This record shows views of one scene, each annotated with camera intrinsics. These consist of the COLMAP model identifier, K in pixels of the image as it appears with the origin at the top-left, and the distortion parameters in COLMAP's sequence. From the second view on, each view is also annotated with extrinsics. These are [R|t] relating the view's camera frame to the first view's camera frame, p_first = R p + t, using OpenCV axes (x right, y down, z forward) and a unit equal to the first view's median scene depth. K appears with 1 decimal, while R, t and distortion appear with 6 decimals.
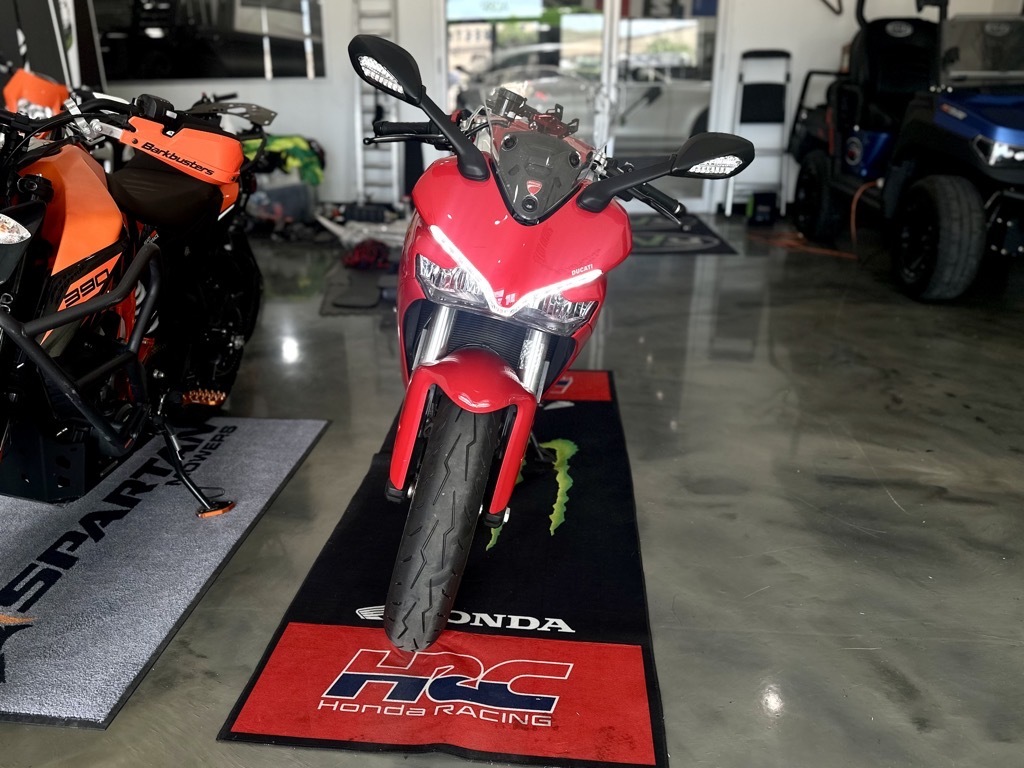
lens RADIAL K [[837.5, 0, 512.0], [0, 837.5, 384.0], [0, 0, 1]] dist [-0.005709, -0.005186]
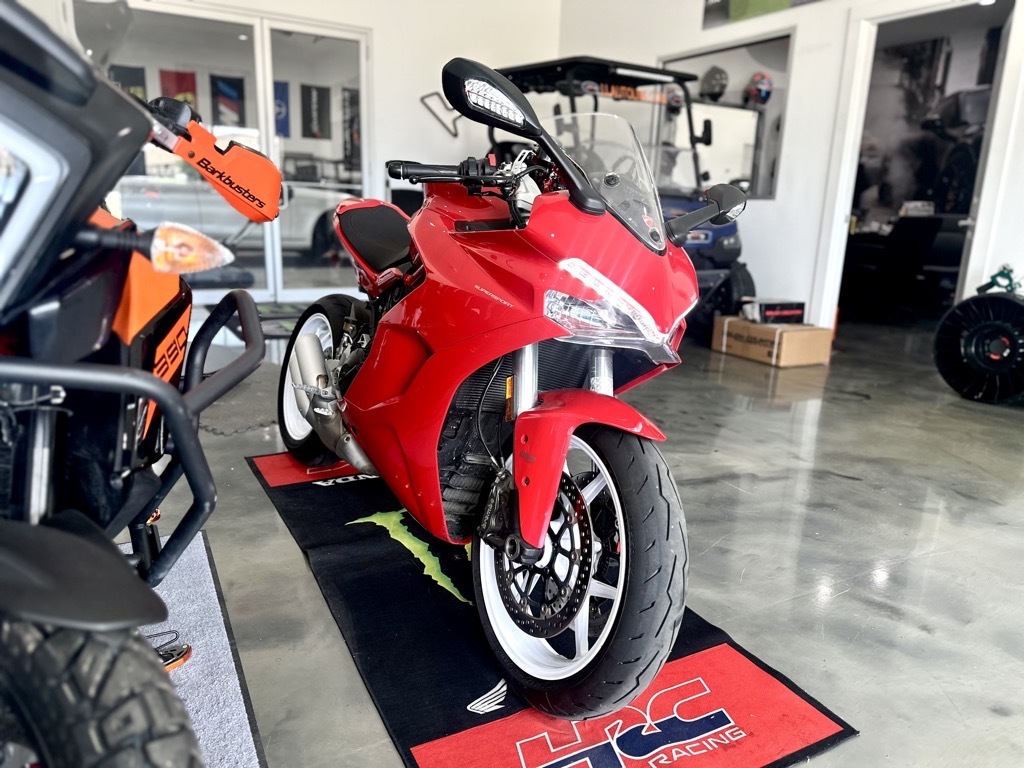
lens RADIAL K [[744.1, 0, 517.5], [0, 744.1, 397.1], [0, 0, 1]] dist [0.000491, -0.000915]
pose [[0.818971, -0.113319, 0.562535, -0.440464], [0.166792, 0.984992, -0.044405, -0.002451], [-0.549060, 0.130192, 0.825580, 0.238695]]
